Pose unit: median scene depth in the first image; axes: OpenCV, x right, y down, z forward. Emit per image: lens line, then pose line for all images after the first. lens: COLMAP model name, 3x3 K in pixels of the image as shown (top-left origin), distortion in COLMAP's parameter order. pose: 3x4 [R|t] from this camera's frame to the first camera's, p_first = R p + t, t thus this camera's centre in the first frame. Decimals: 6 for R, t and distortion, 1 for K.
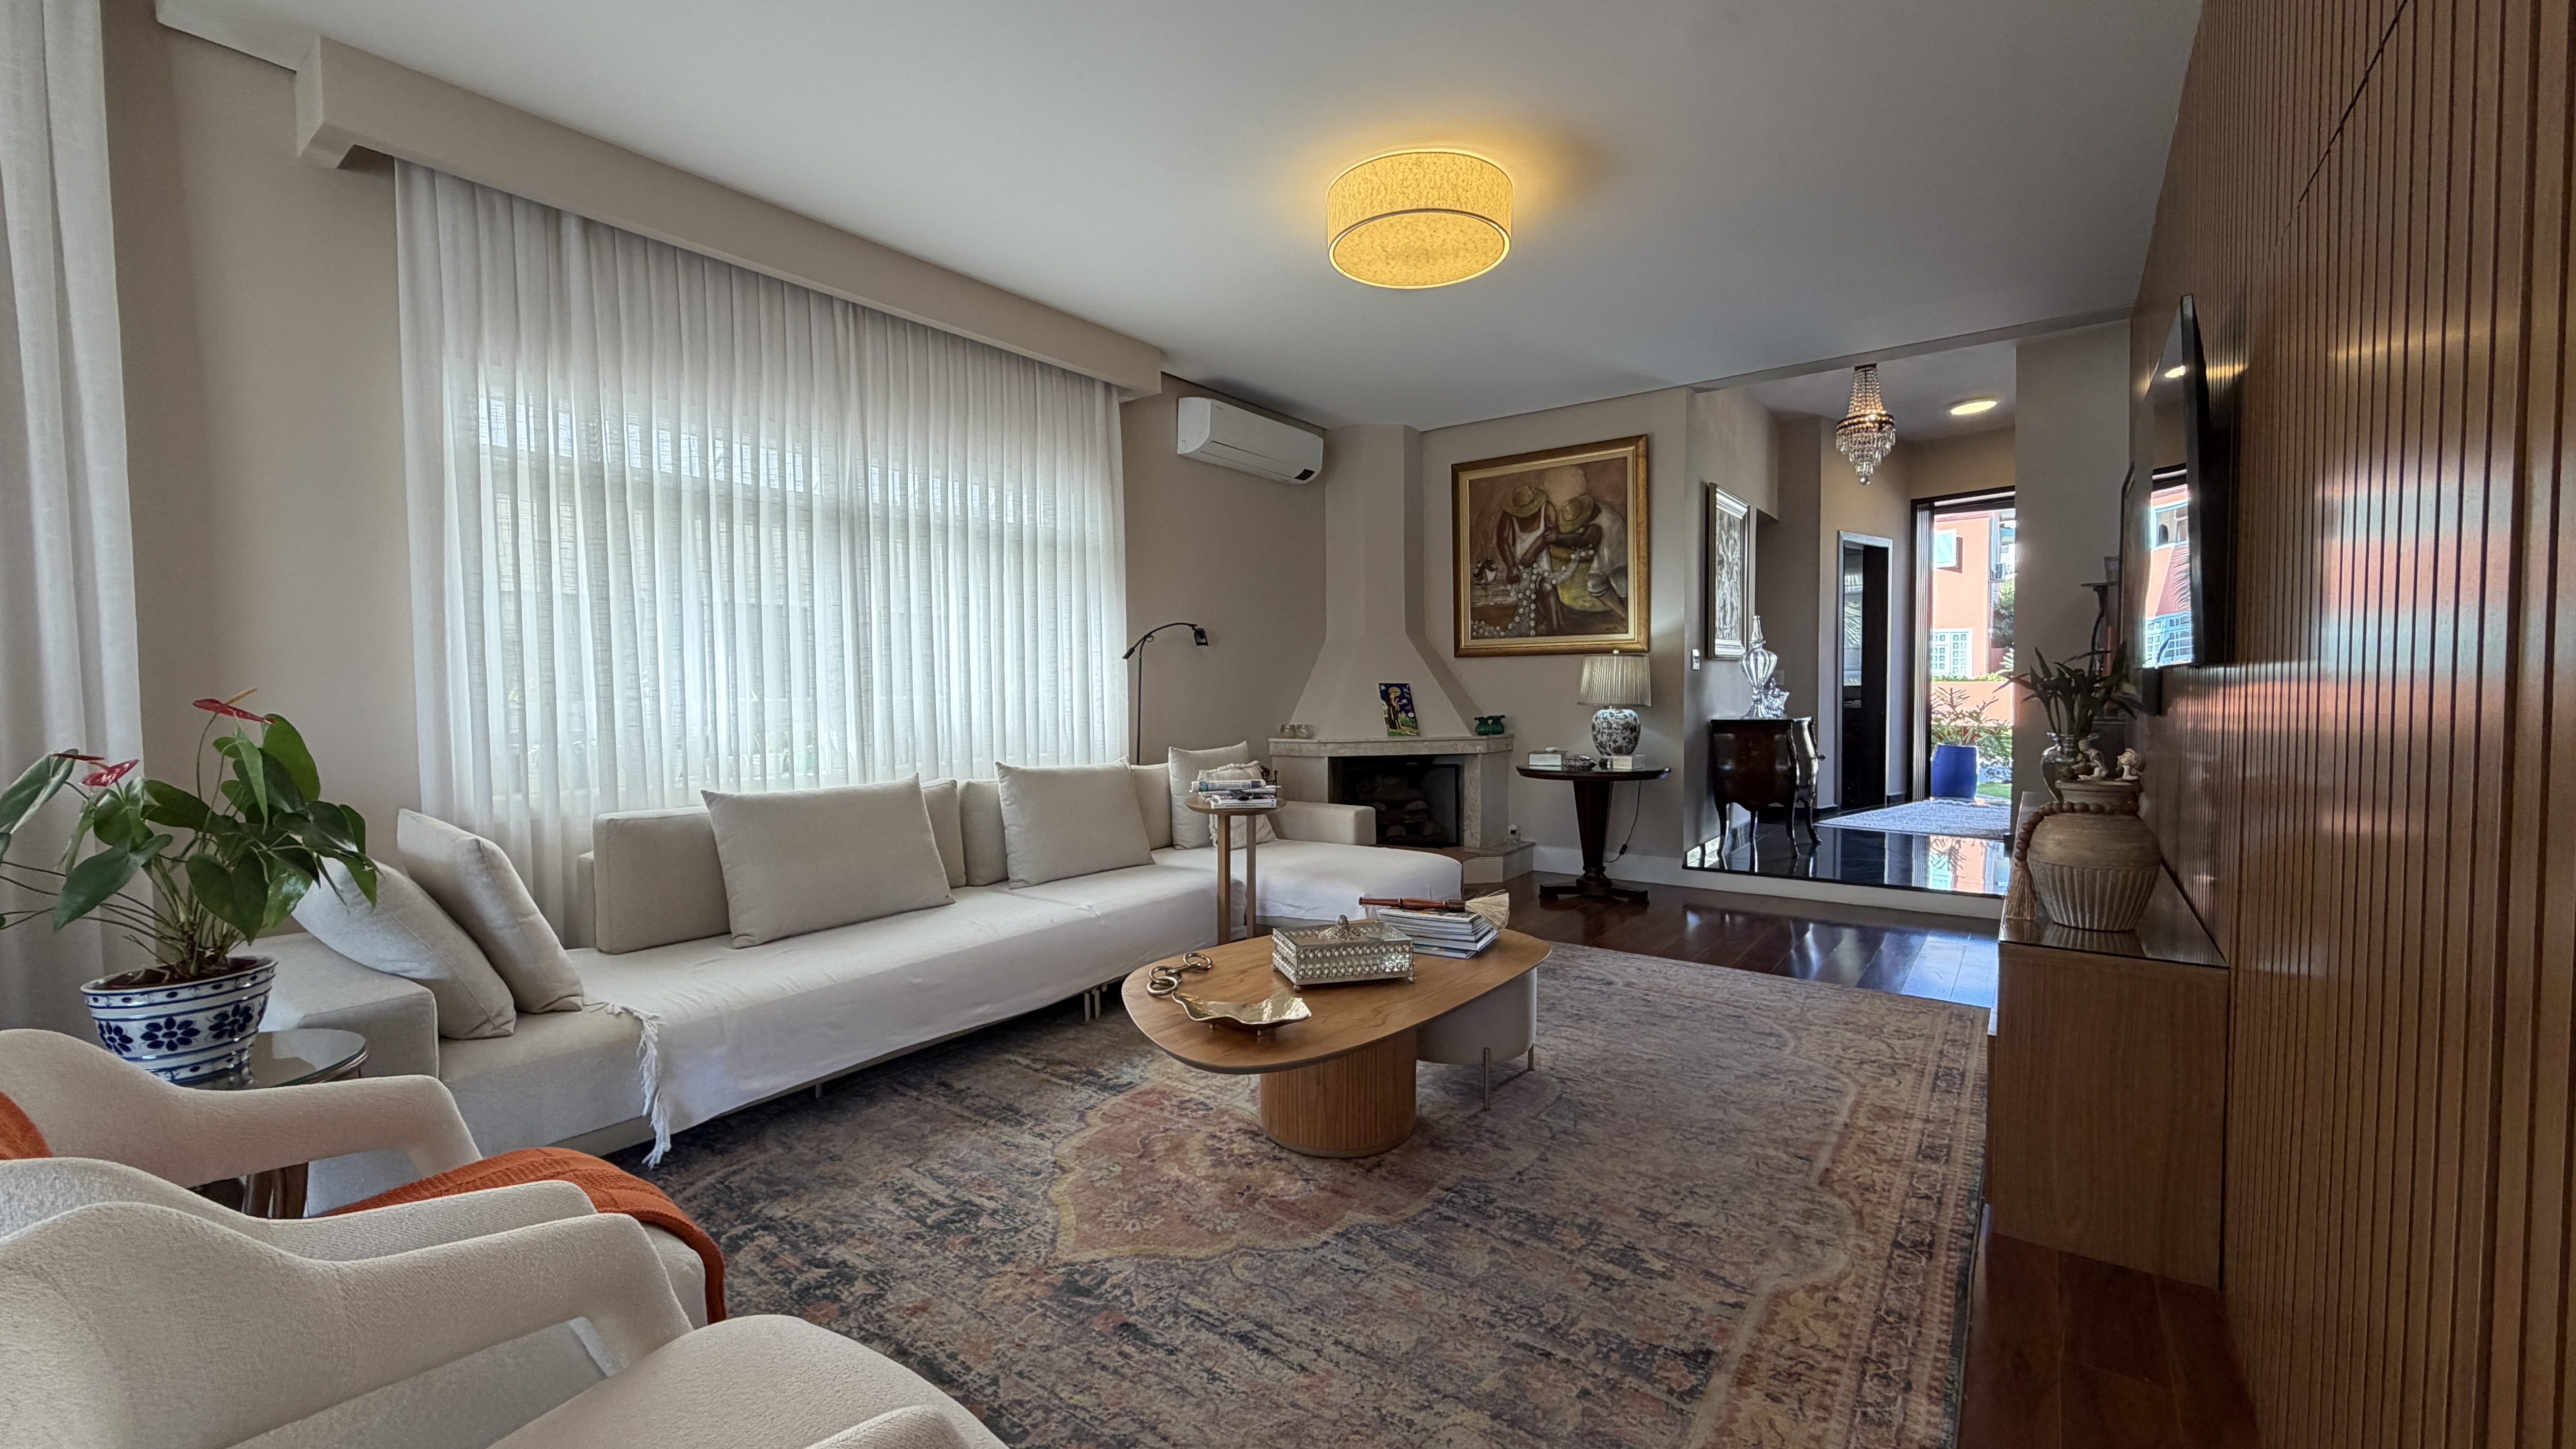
lens RADIAL K [[1028.4, 0, 1284.5], [0, 1028.4, 725.7], [0, 0, 1]] dist [-0.003912, 0.000560]
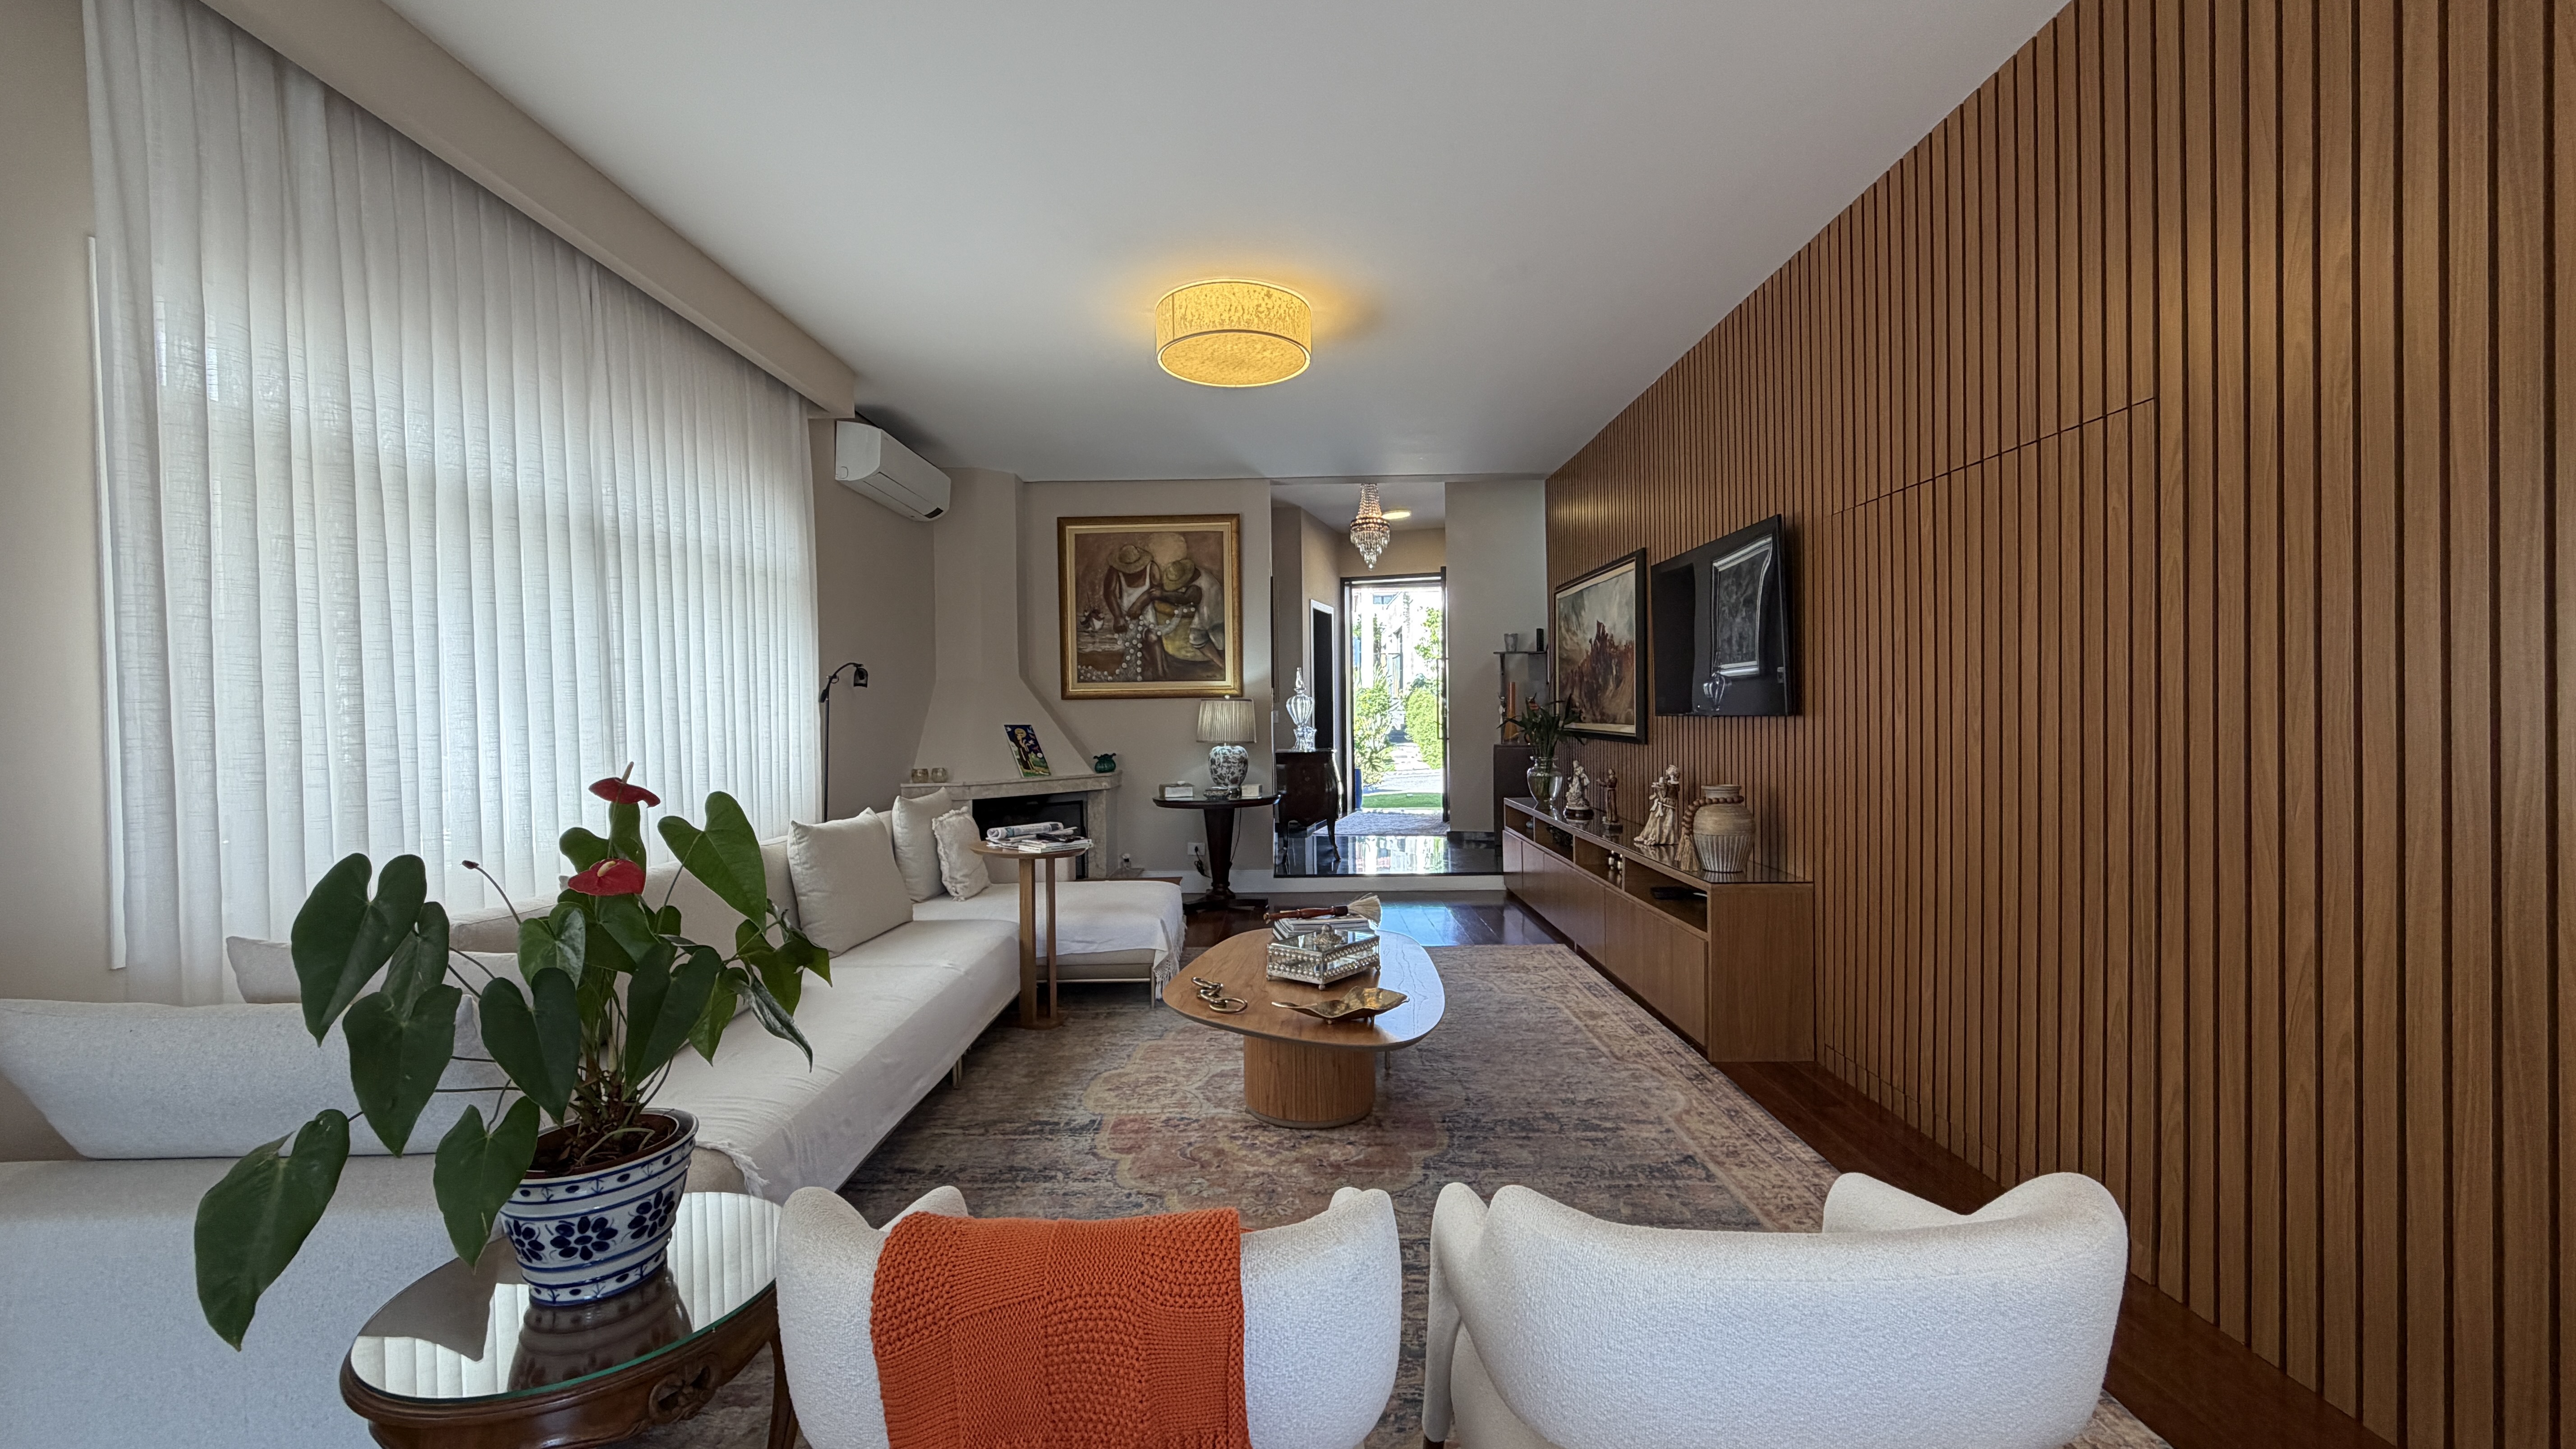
lens RADIAL K [[1028.4, 0, 1266.3], [0, 1028.4, 739.4], [0, 0, 1]] dist [-0.003912, 0.000560]
pose [[0.806566, -0.017072, 0.590897, -0.334944], [0.026616, 0.999618, -0.007450, -0.013400], [-0.590544, 0.021736, 0.806712, 0.028243]]
